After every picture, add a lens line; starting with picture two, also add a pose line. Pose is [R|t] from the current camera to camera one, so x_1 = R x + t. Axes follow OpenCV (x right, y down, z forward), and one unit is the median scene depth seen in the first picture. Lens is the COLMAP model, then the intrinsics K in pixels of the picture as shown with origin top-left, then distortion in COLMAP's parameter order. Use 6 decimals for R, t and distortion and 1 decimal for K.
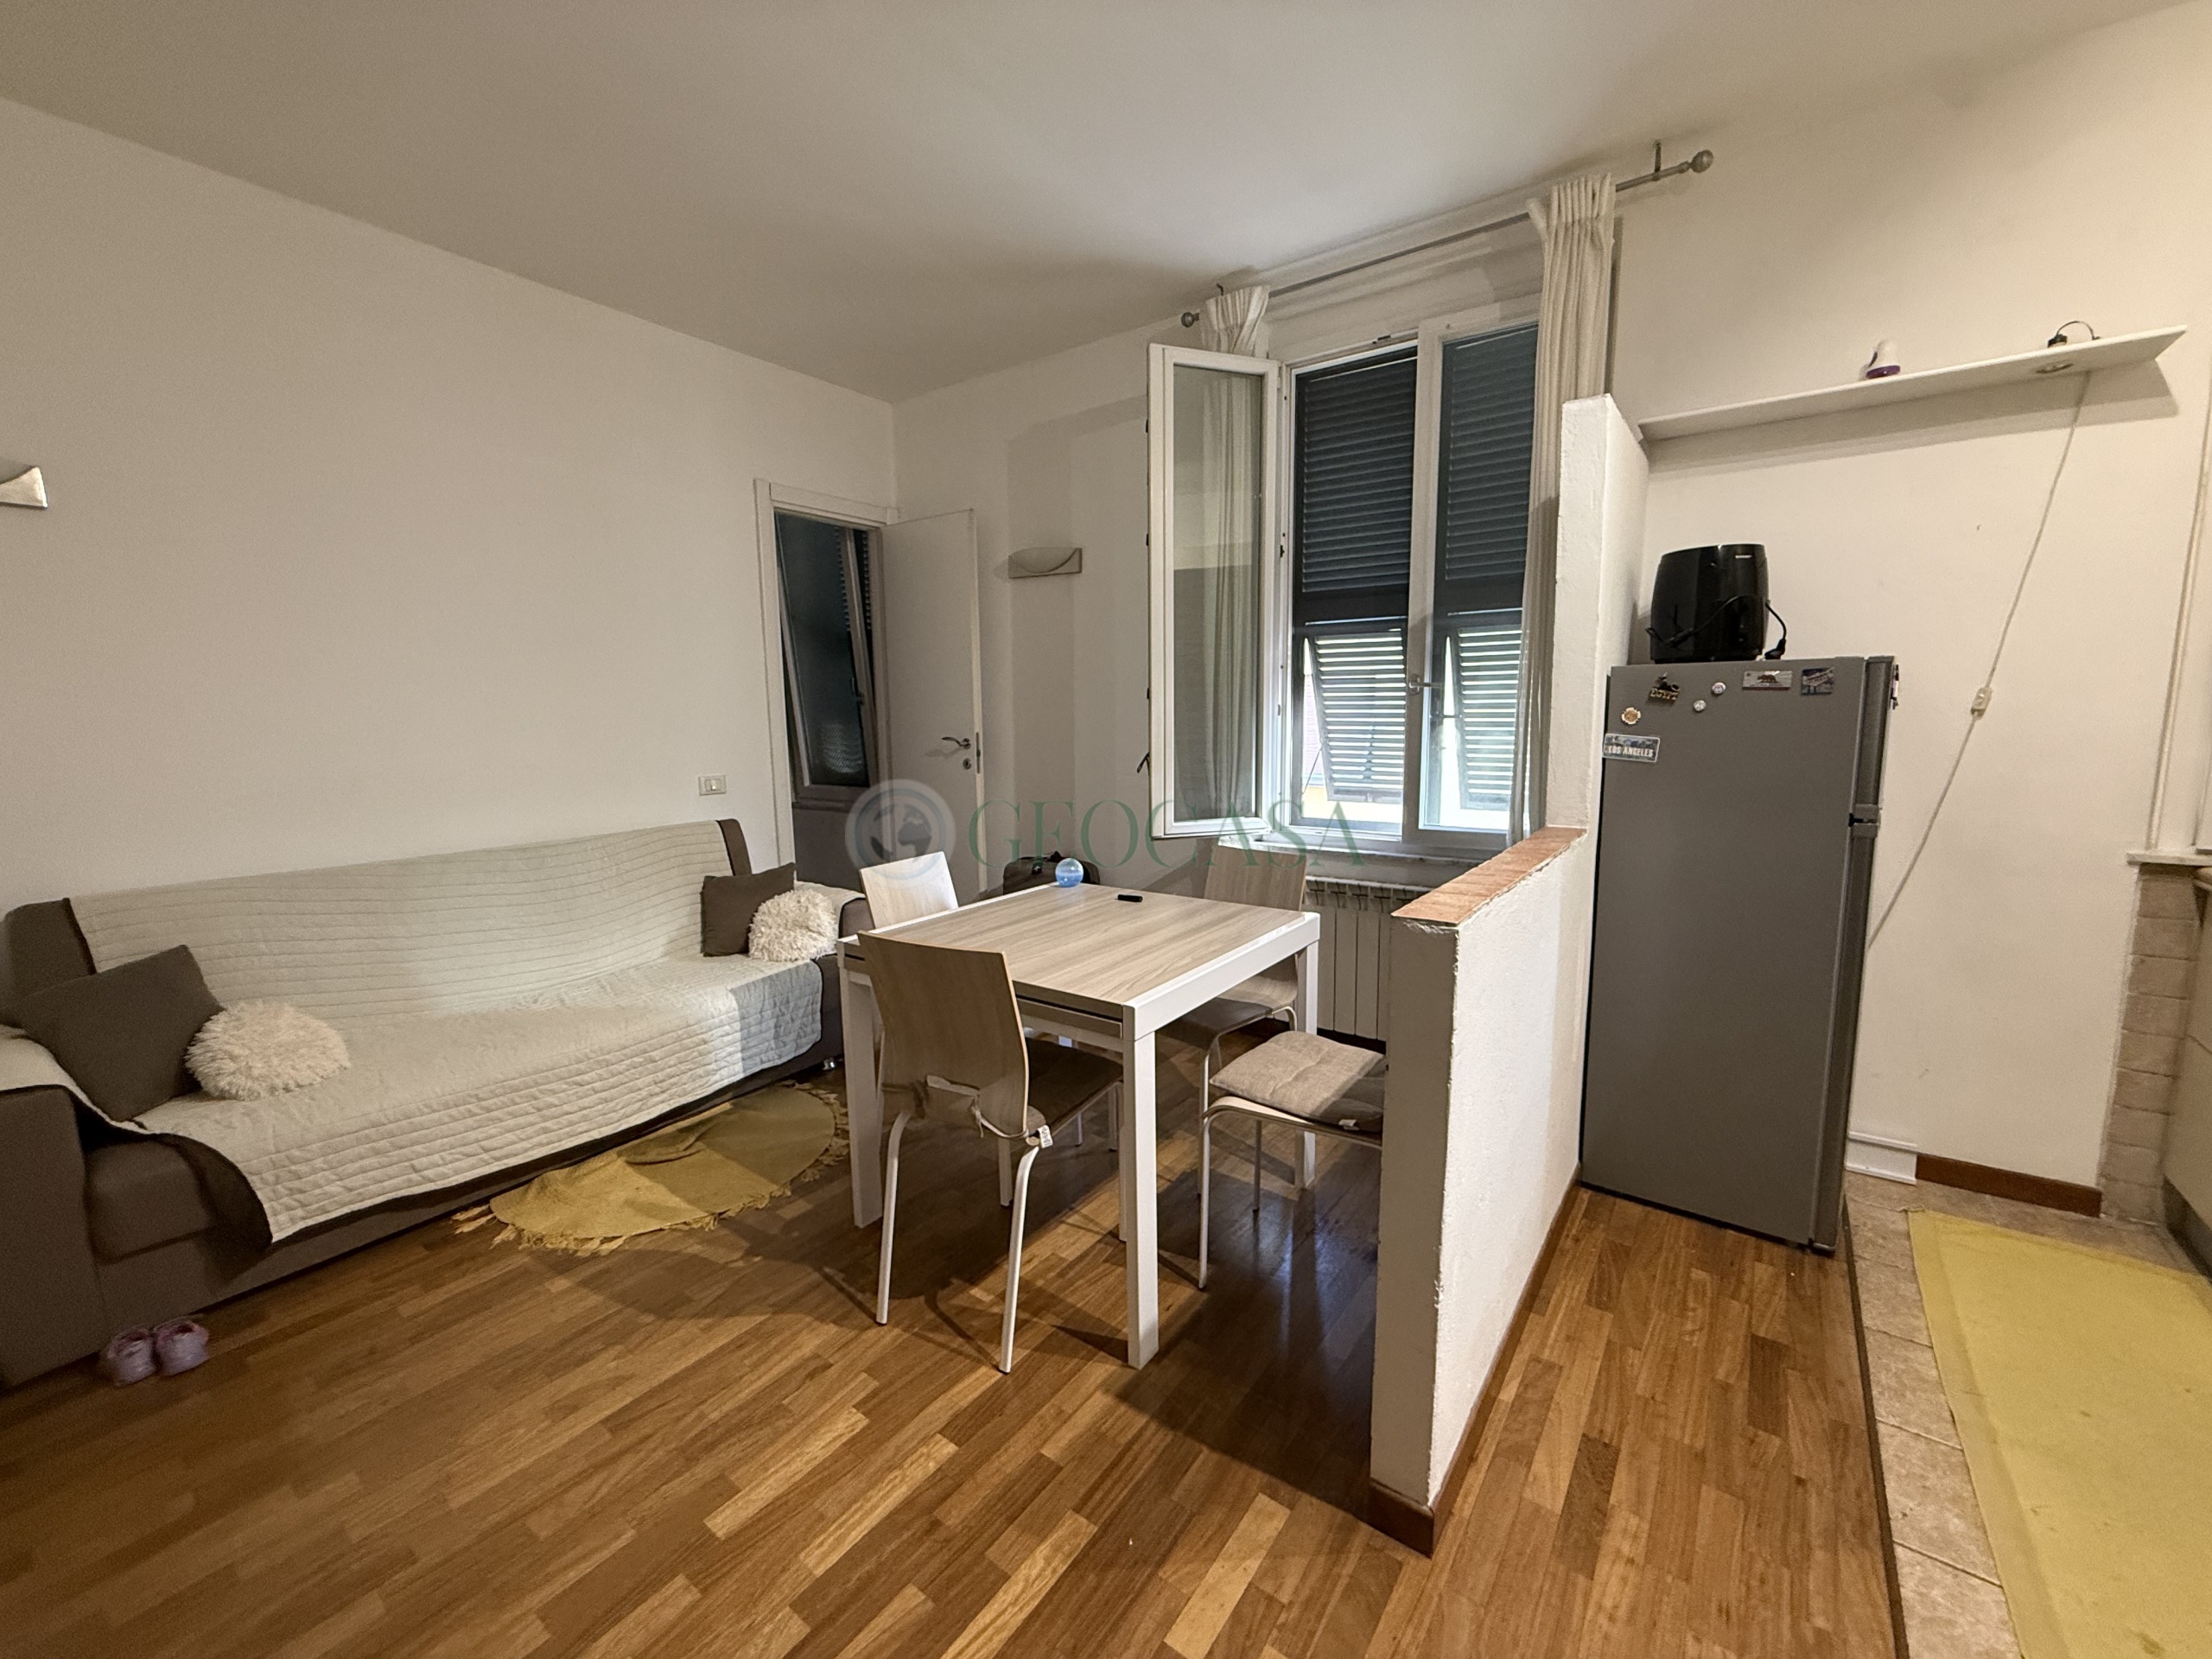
lens RADIAL K [[878.6, 0, 1093.5], [0, 878.6, 825.9], [0, 0, 1]] dist [-0.000074, 0.000211]
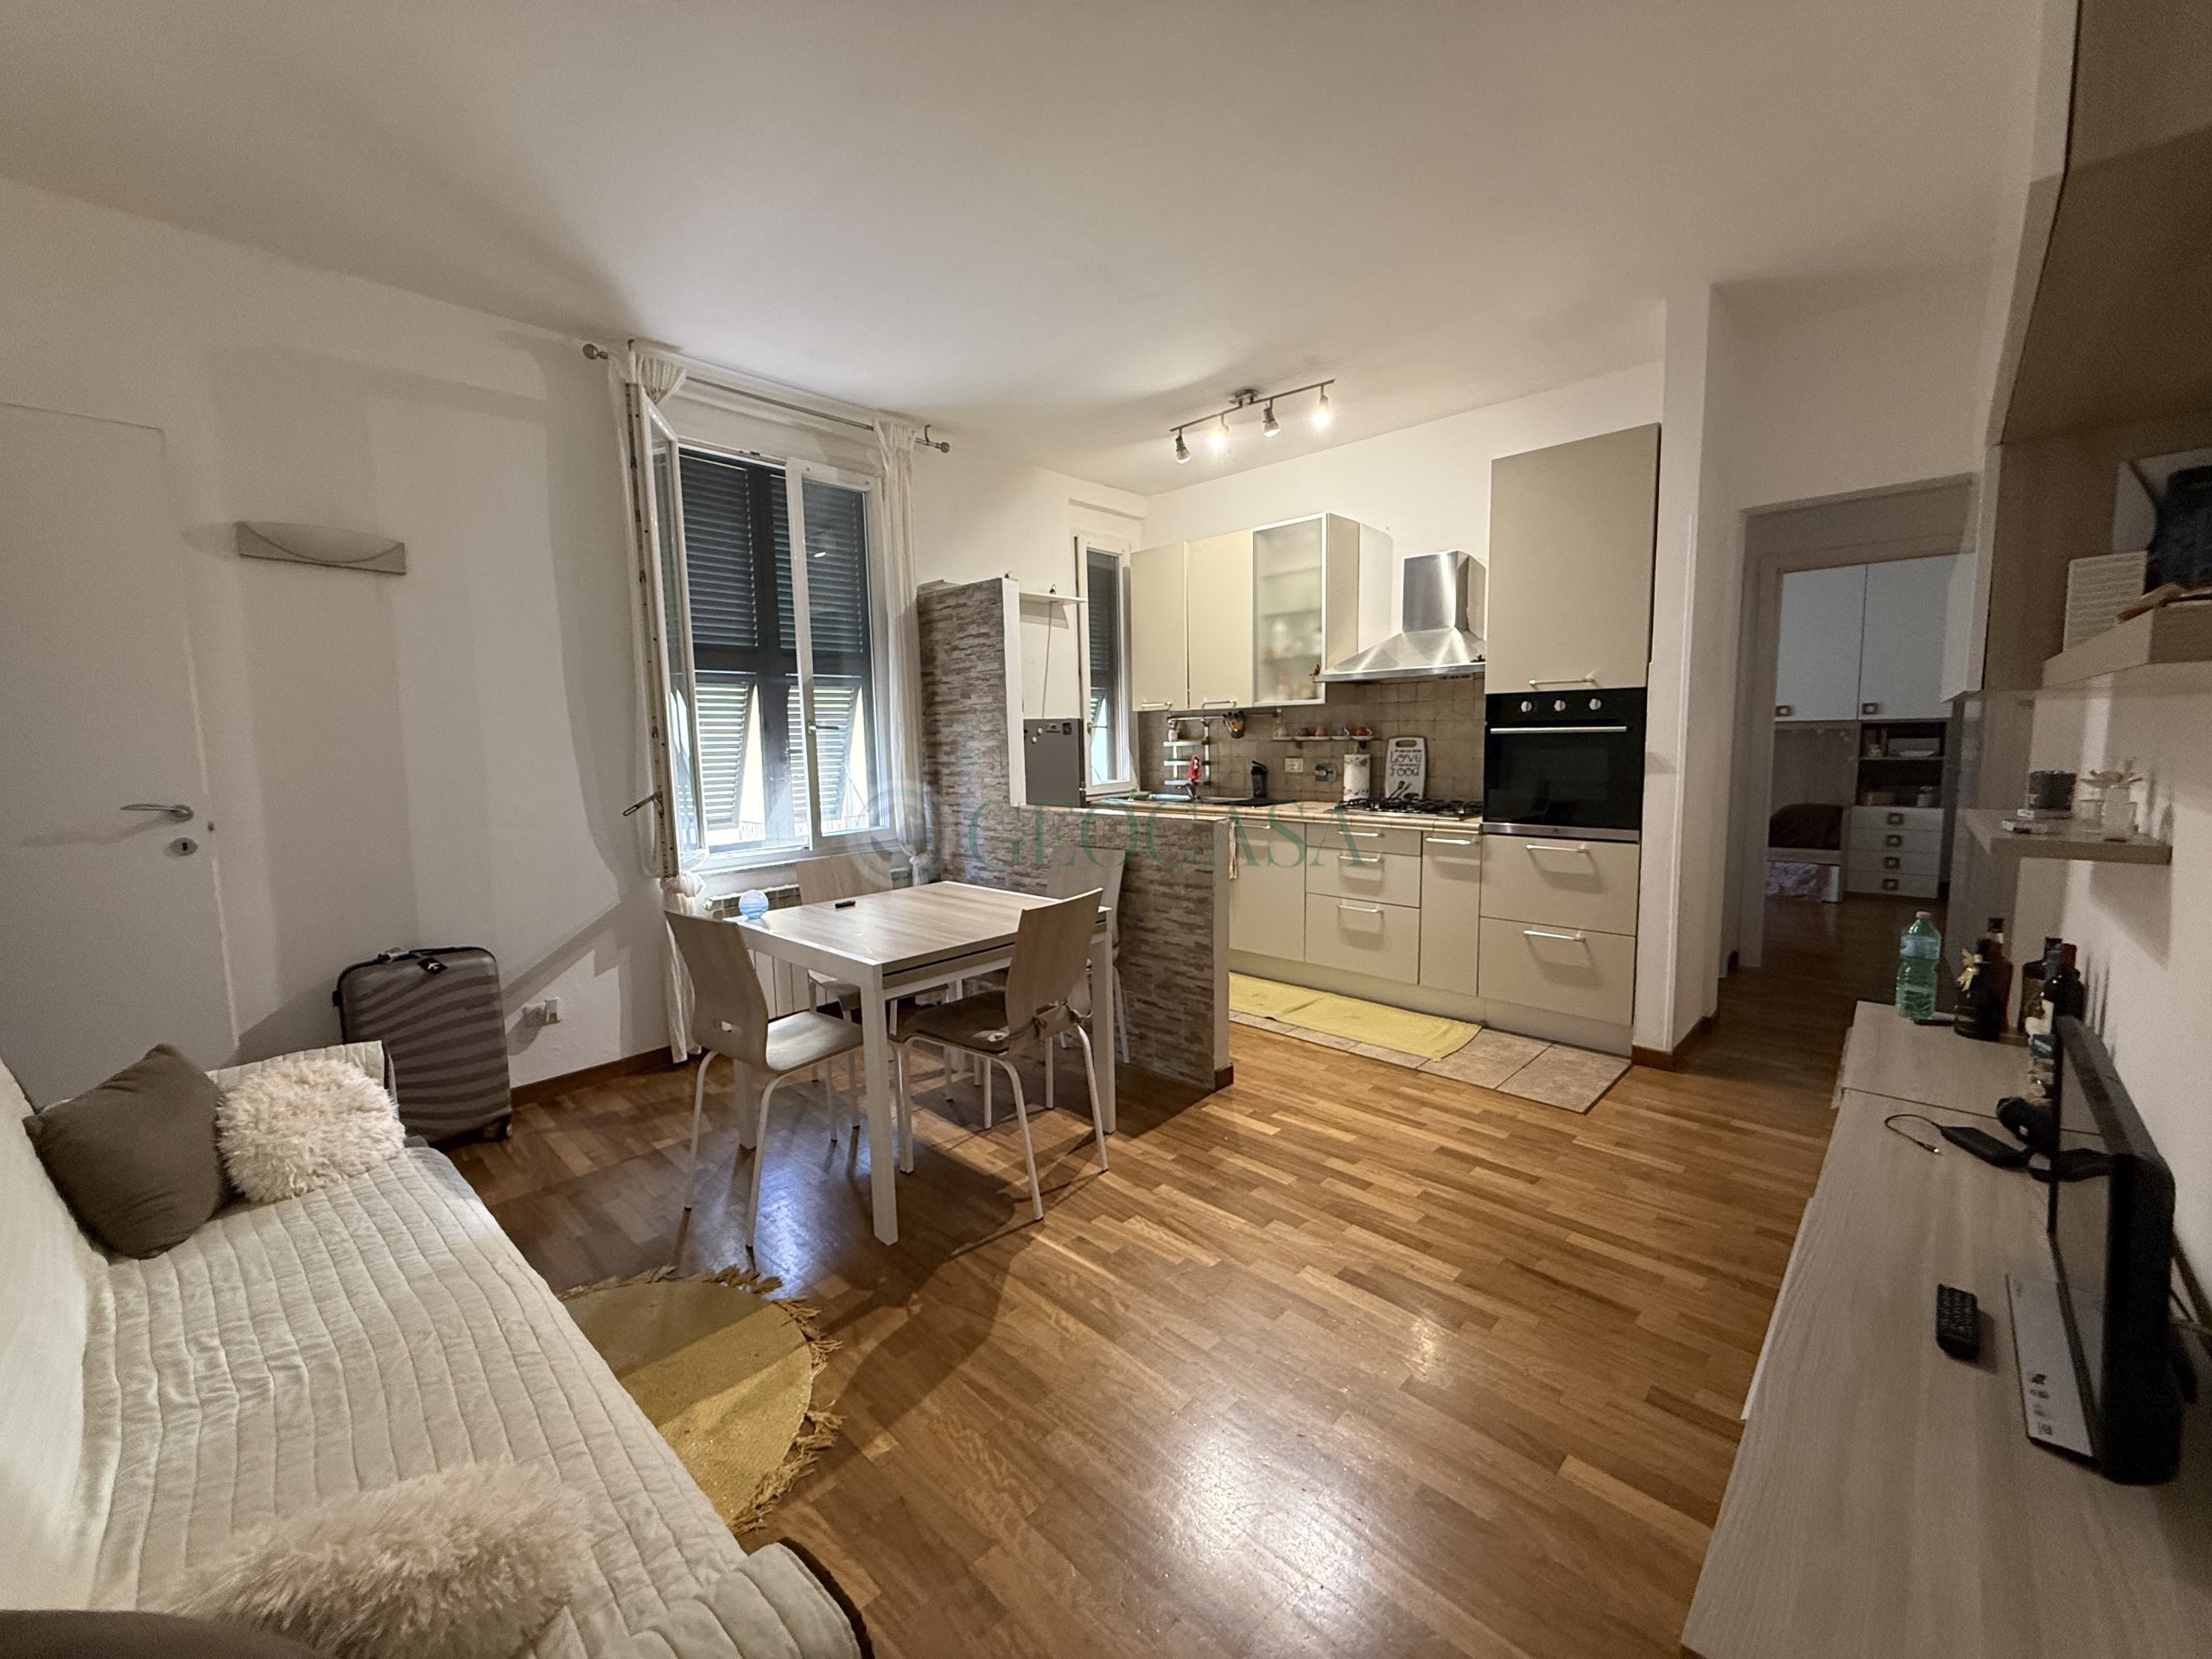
lens RADIAL K [[878.6, 0, 1099.0], [0, 878.6, 829.3], [0, 0, 1]] dist [-0.000074, 0.000211]
pose [[0.128910, -0.098328, 0.986769, -1.207898], [0.152335, 0.985225, 0.078273, -0.064718], [-0.979886, 0.140229, 0.141984, 0.554290]]
